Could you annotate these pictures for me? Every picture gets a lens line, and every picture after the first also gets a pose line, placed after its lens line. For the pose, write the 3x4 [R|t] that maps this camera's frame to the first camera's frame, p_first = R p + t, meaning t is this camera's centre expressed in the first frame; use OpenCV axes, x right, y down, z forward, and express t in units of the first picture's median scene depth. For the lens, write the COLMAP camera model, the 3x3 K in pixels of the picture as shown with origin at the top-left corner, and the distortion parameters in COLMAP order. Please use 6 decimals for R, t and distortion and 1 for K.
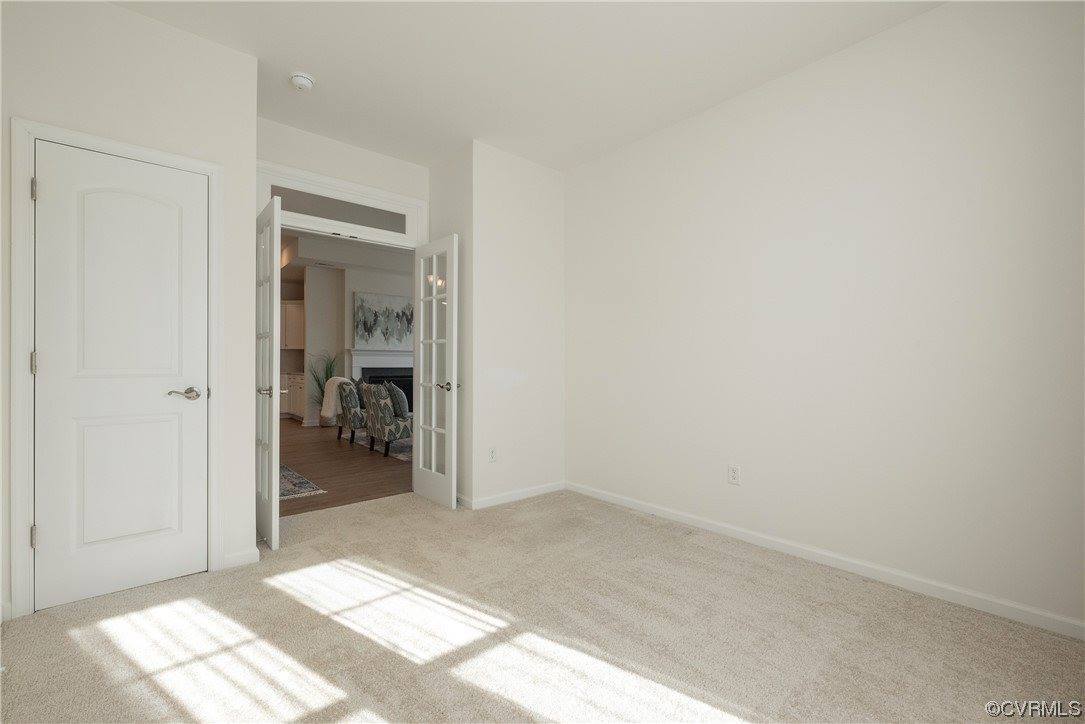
lens RADIAL K [[459.2, 0, 542.5], [0, 459.2, 362.0], [0, 0, 1]] dist [0.000568, 0.000024]
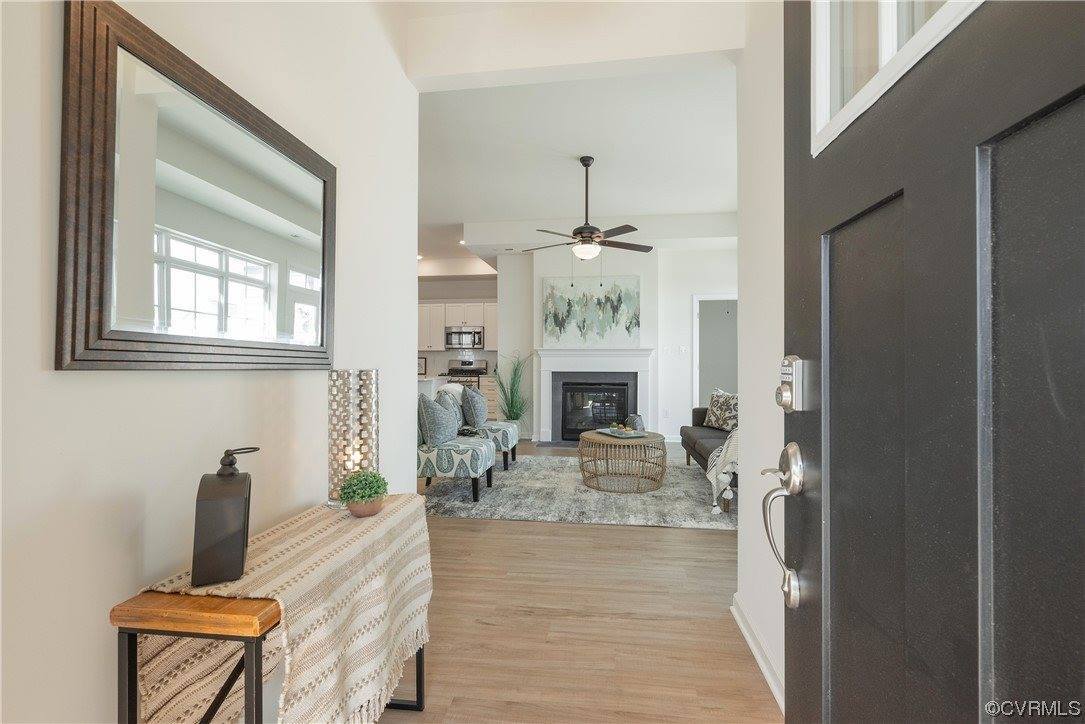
lens RADIAL K [[499.6, 0, 542.5], [0, 499.6, 362.0], [0, 0, 1]] dist [0.000707, 0.000165]
pose [[0.660059, -0.007370, -0.751178, 0.244797], [0.002497, 0.999968, -0.007617, 0.002209], [0.751210, 0.003152, 0.660056, 0.405942]]
